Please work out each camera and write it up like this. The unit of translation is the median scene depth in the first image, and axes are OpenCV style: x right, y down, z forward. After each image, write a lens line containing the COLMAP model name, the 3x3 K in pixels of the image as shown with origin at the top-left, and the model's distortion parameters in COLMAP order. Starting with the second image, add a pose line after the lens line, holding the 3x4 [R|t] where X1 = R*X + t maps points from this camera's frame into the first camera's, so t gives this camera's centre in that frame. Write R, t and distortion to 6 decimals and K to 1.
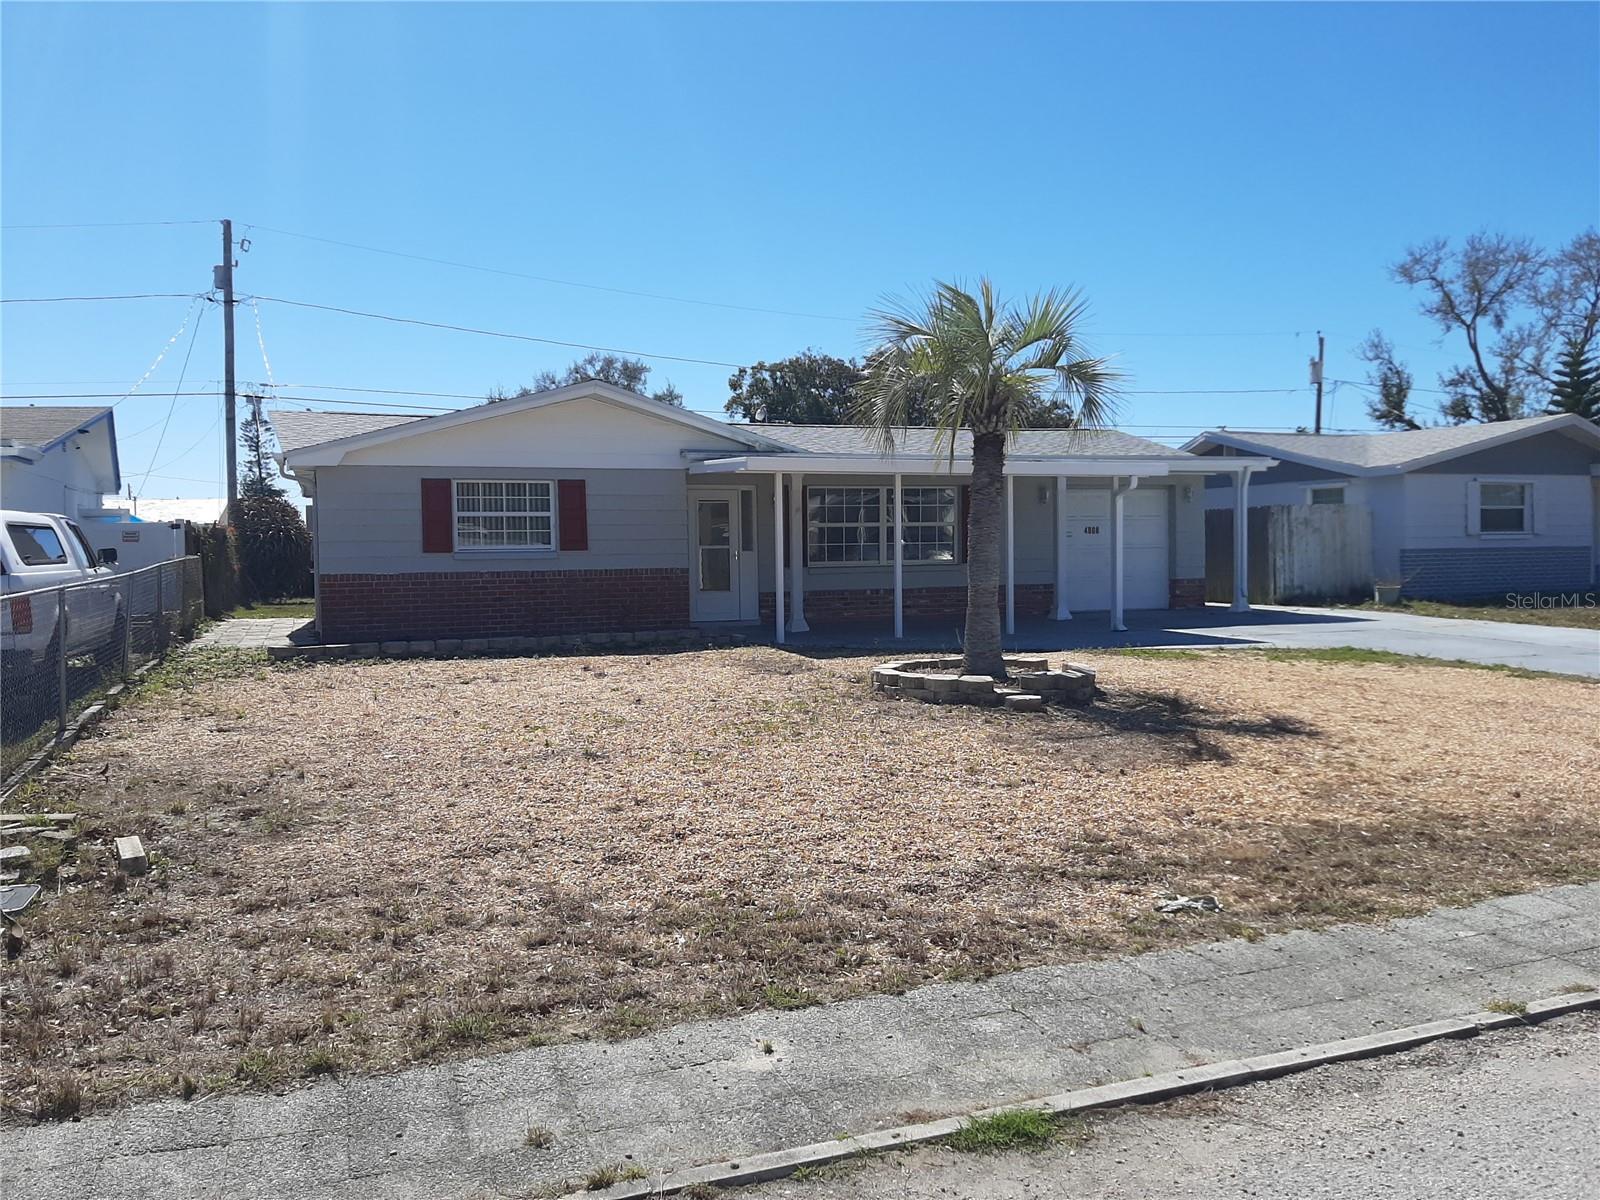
lens RADIAL K [[1235.0, 0, 787.3], [0, 1235.0, 587.3], [0, 0, 1]] dist [0.077521, -0.143957]
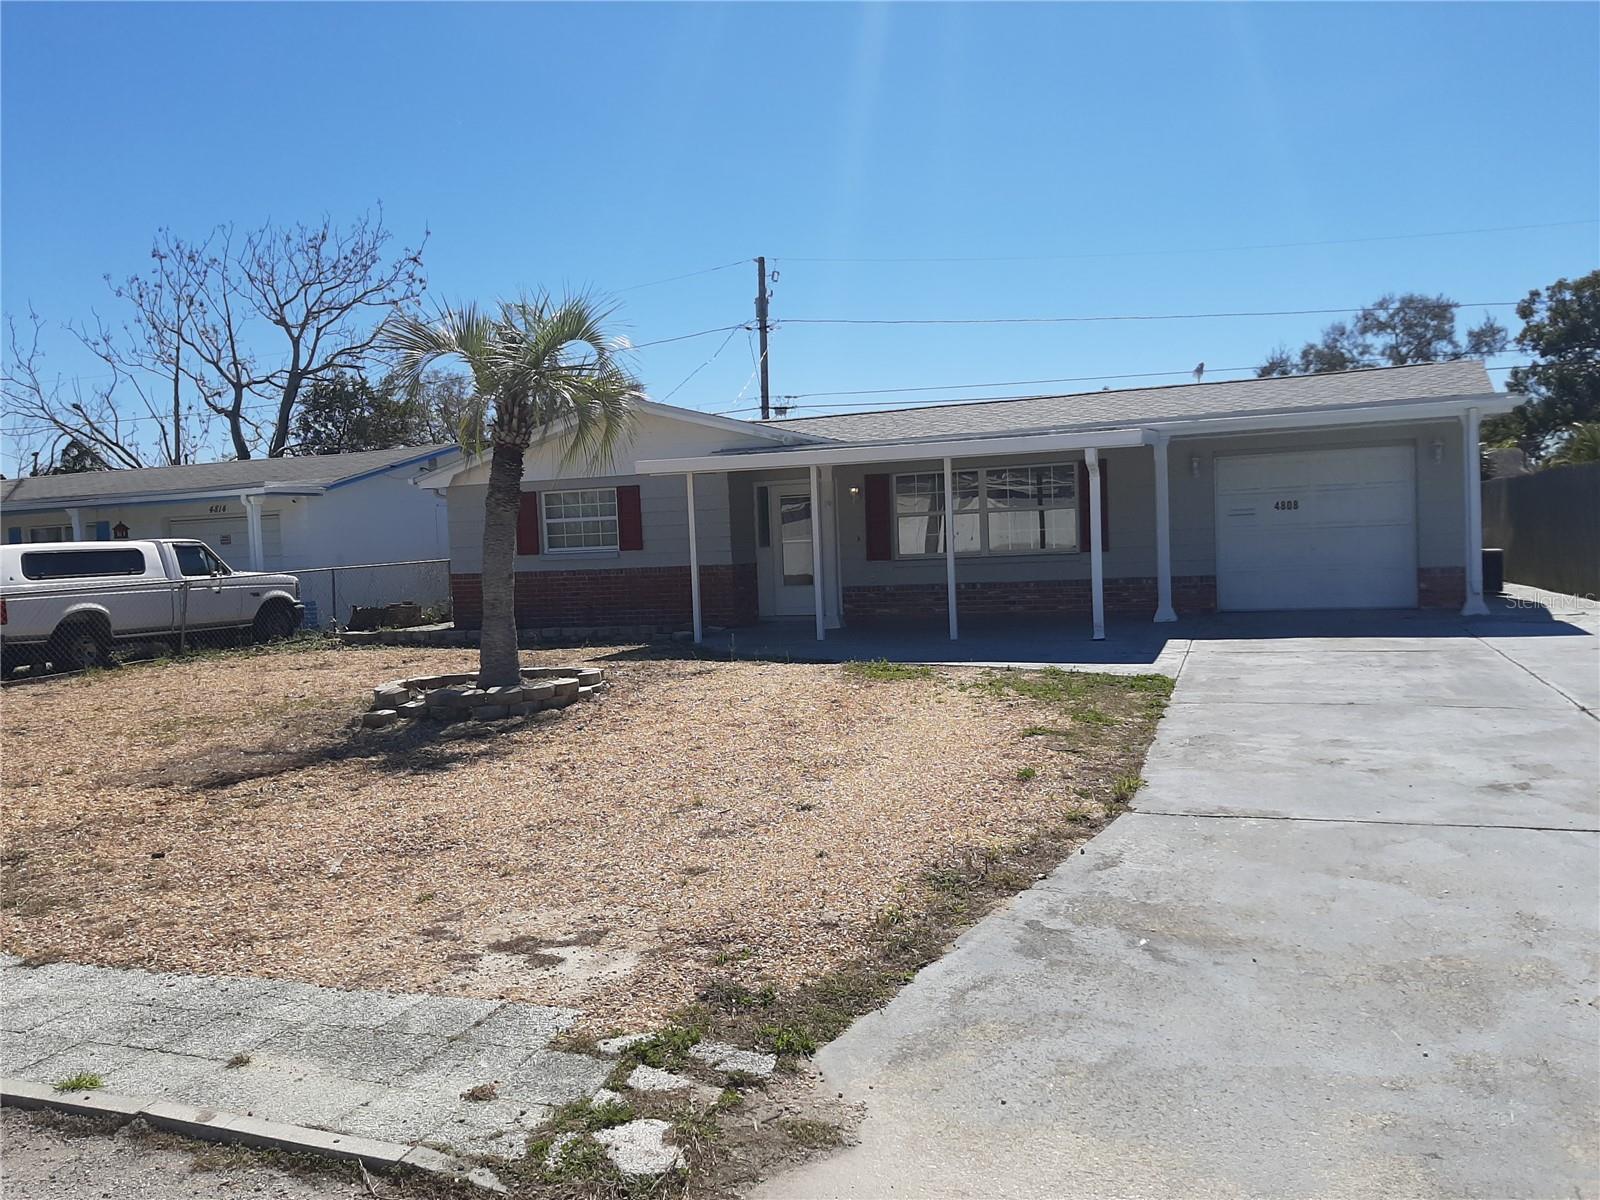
lens RADIAL K [[1235.0, 0, 787.3], [0, 1235.0, 587.3], [0, 0, 1]] dist [0.077521, -0.143957]
pose [[0.751418, 0.005644, -0.659803, 0.513896], [0.010746, 0.999726, 0.020790, -0.014151], [0.659739, -0.022712, 0.751151, 0.206851]]
